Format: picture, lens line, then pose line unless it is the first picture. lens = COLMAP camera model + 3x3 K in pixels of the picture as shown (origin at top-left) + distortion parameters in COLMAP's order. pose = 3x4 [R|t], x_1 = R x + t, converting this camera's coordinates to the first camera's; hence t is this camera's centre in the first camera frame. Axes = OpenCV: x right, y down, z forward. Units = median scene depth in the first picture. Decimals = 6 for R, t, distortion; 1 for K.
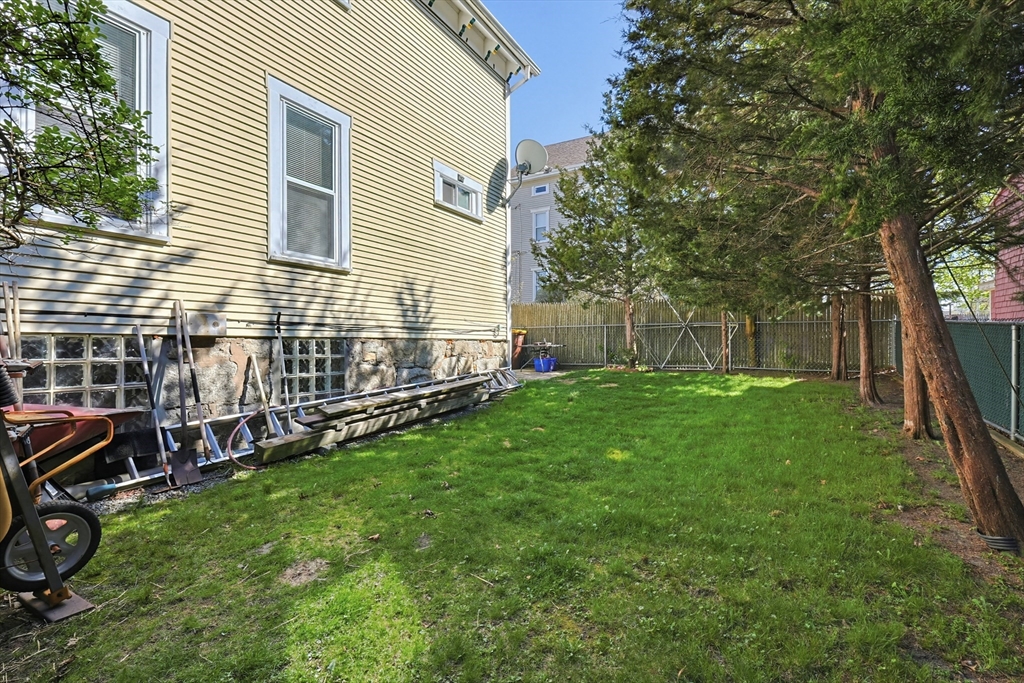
lens RADIAL K [[472.6, 0, 512.7], [0, 472.6, 342.2], [0, 0, 1]] dist [0.001943, 0.000123]
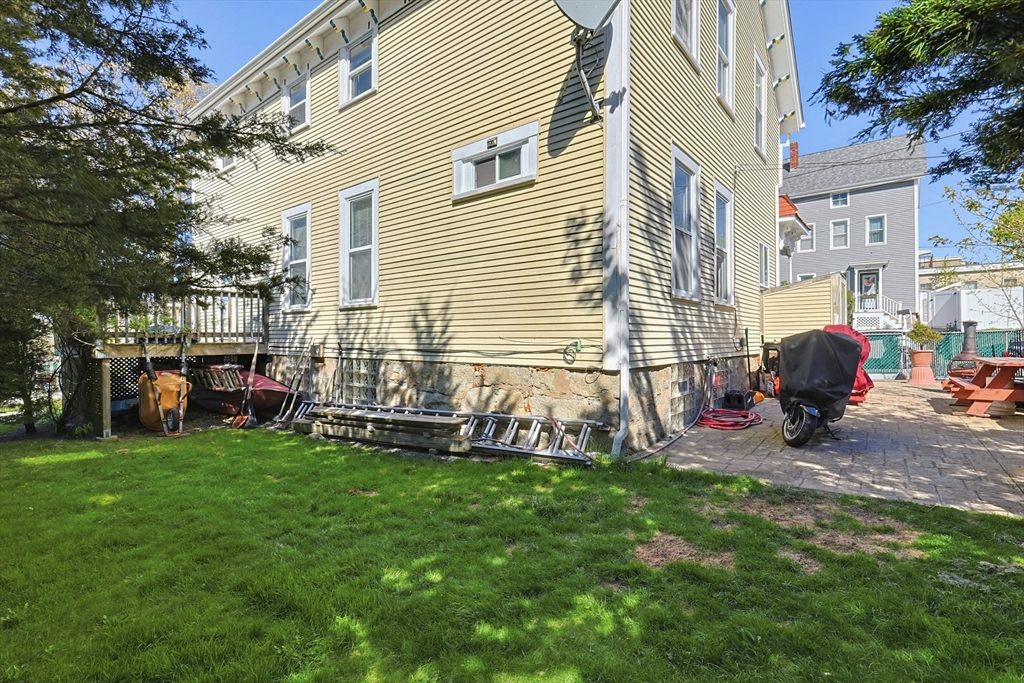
lens RADIAL K [[472.6, 0, 513.4], [0, 472.6, 339.8], [0, 0, 1]] dist [0.001943, 0.000123]
pose [[-0.144137, 0.007767, -0.989527, 0.721971], [0.008708, 0.999940, 0.006581, -0.057807], [0.989519, -0.007668, -0.144196, 1.350613]]
